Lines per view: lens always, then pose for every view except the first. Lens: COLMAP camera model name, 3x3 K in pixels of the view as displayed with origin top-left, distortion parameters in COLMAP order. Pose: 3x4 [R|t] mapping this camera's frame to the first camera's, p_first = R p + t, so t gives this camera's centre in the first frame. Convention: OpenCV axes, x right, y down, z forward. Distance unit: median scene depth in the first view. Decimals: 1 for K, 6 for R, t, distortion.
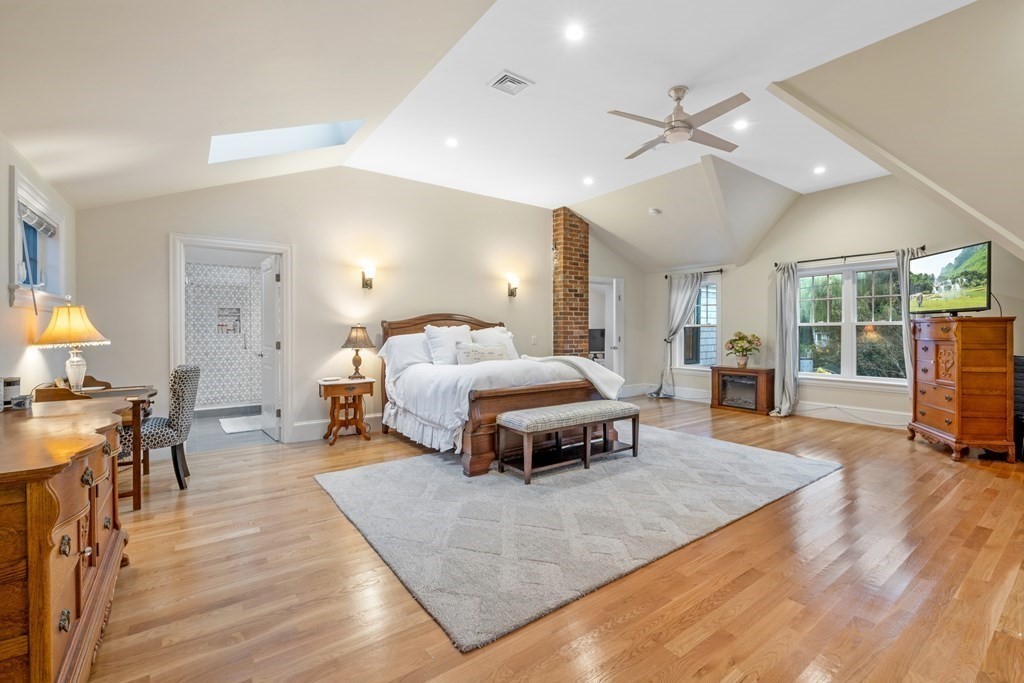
lens RADIAL K [[413.4, 0, 523.5], [0, 413.4, 331.5], [0, 0, 1]] dist [-0.013129, -0.000135]
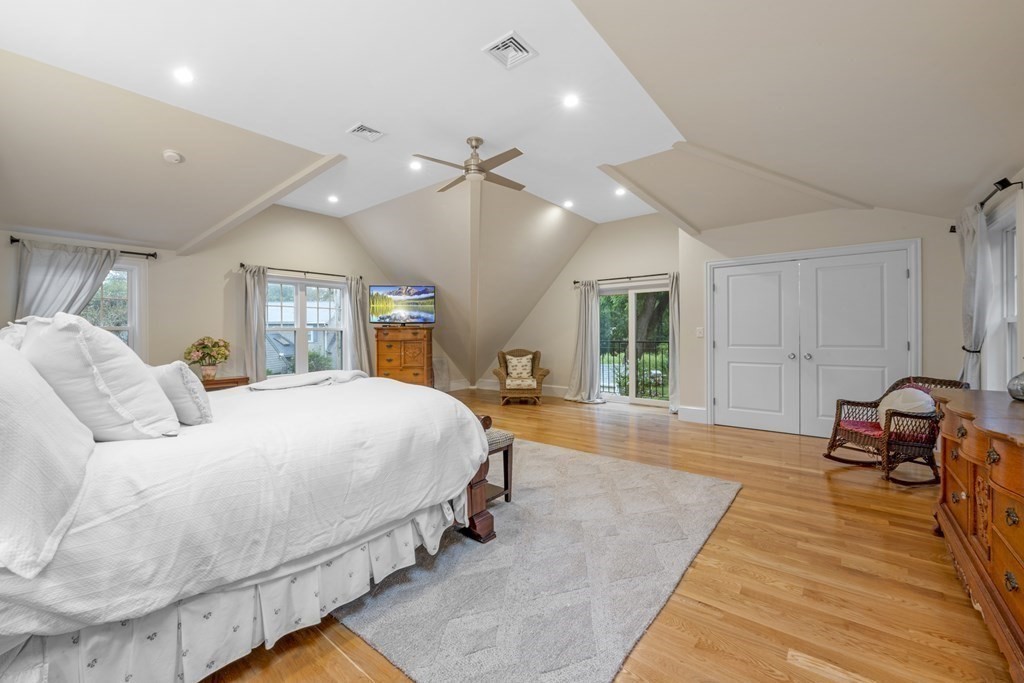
lens RADIAL K [[413.4, 0, 523.5], [0, 413.4, 331.5], [0, 0, 1]] dist [-0.013129, -0.000135]
pose [[-0.229228, 0.007187, 0.973346, -0.690598], [0.008492, 0.999949, -0.005384, 0.000231], [-0.973336, 0.007032, -0.229277, 0.913993]]
